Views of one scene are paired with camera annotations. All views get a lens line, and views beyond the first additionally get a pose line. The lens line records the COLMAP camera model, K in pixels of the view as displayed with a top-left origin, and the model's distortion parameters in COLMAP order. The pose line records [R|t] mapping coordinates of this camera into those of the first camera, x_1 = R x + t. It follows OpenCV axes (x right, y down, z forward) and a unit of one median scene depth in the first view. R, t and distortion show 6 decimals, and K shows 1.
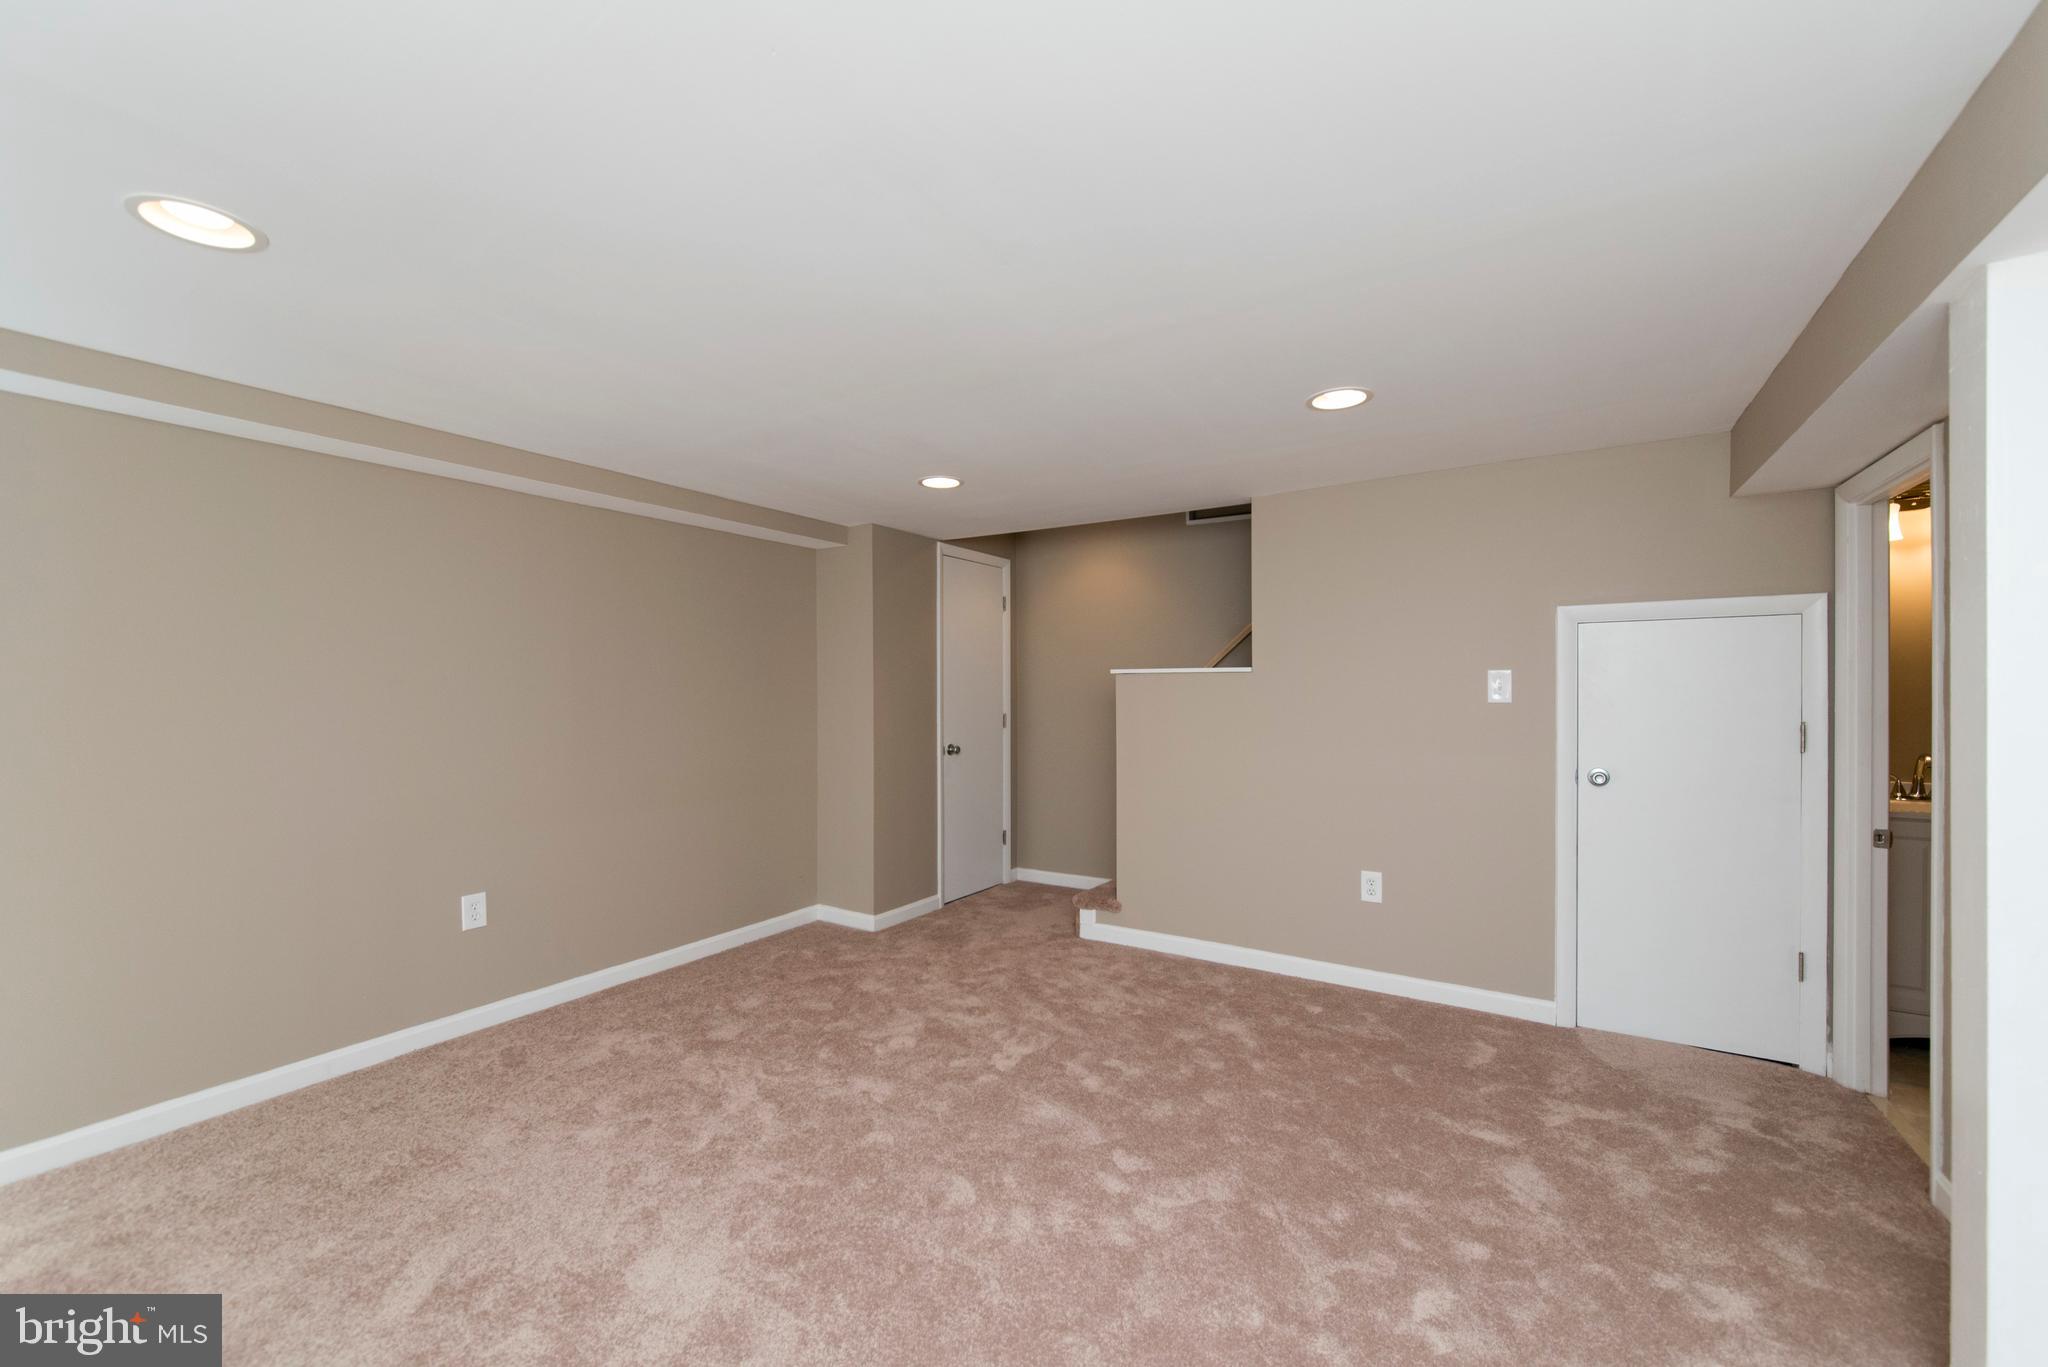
lens RADIAL K [[834.3, 0, 1020.9], [0, 834.3, 697.2], [0, 0, 1]] dist [0.011288, 0.001334]
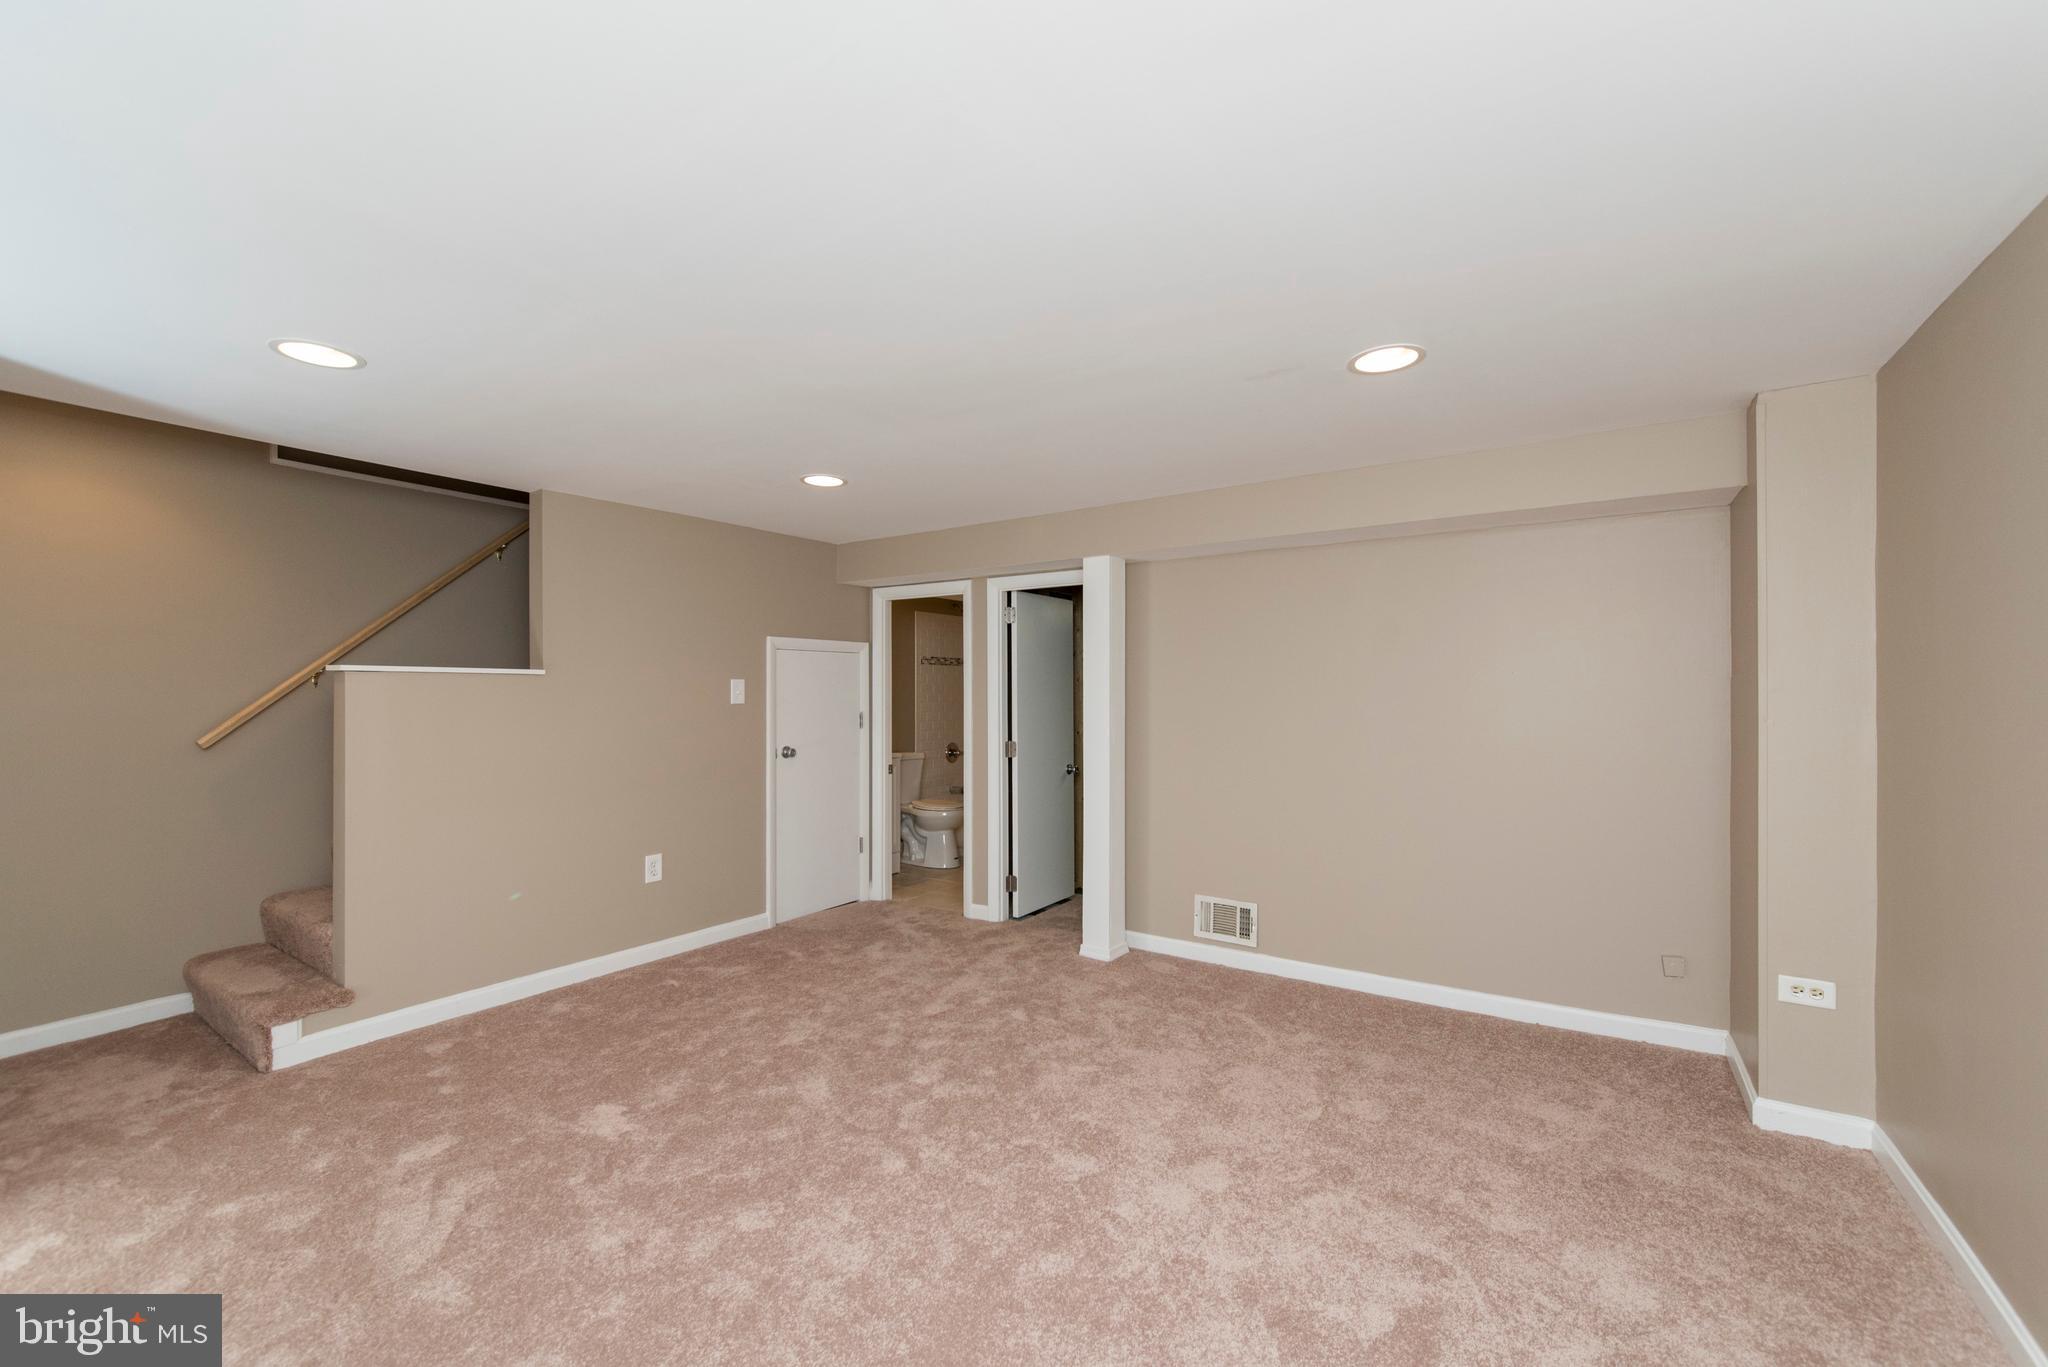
lens RADIAL K [[834.3, 0, 1021.8], [0, 834.3, 682.7], [0, 0, 1]] dist [0.011288, 0.001334]
pose [[0.019323, 0.019420, 0.999625, -0.769492], [0.009109, 0.999766, -0.019599, 0.002982], [-0.999772, 0.009485, 0.019141, 0.524635]]
